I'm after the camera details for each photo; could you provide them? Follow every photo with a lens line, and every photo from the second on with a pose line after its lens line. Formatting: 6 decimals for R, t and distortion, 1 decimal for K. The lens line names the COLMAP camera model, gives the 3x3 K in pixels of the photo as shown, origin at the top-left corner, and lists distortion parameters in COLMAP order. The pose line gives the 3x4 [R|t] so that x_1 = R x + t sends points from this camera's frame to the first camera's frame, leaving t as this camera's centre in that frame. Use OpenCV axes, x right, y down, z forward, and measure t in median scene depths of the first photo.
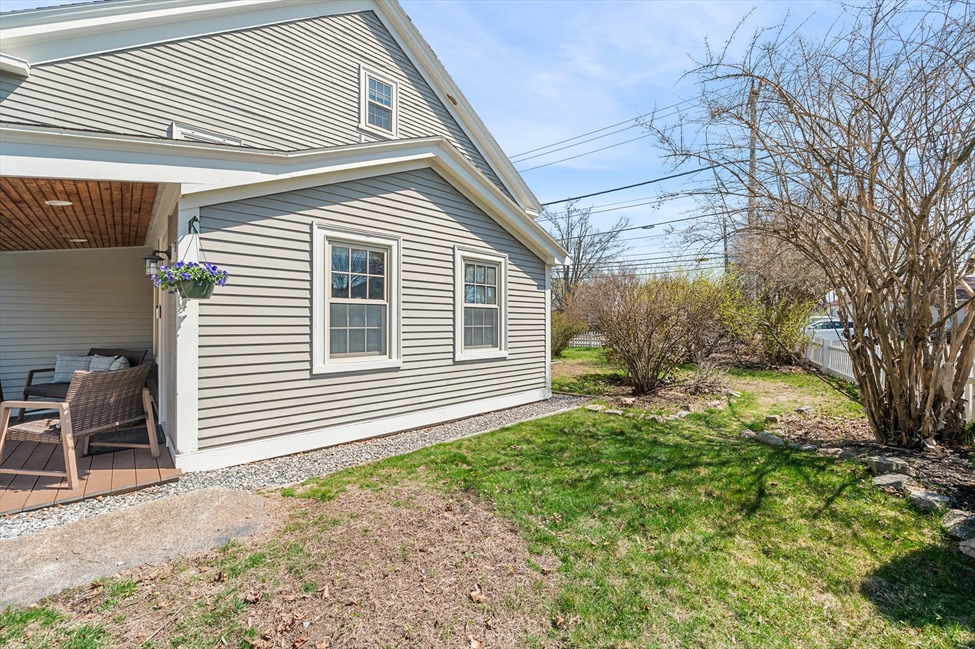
lens RADIAL K [[394.4, 0, 487.5], [0, 394.4, 324.5], [0, 0, 1]] dist [-0.003110, -0.000643]
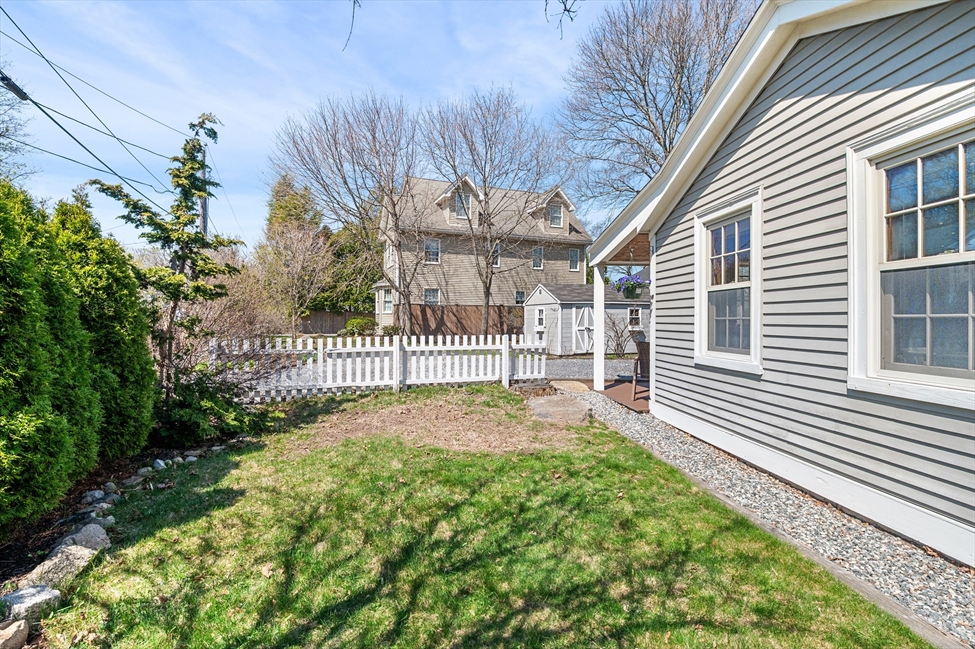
lens RADIAL K [[471.2, 0, 488.6], [0, 471.2, 318.0], [0, 0, 1]] dist [-0.000965, -0.000267]
pose [[-0.624197, -0.001130, -0.781266, 0.725123], [-0.000897, 0.999999, -0.000729, 0.008931], [0.781267, 0.000246, -0.624197, 1.155365]]
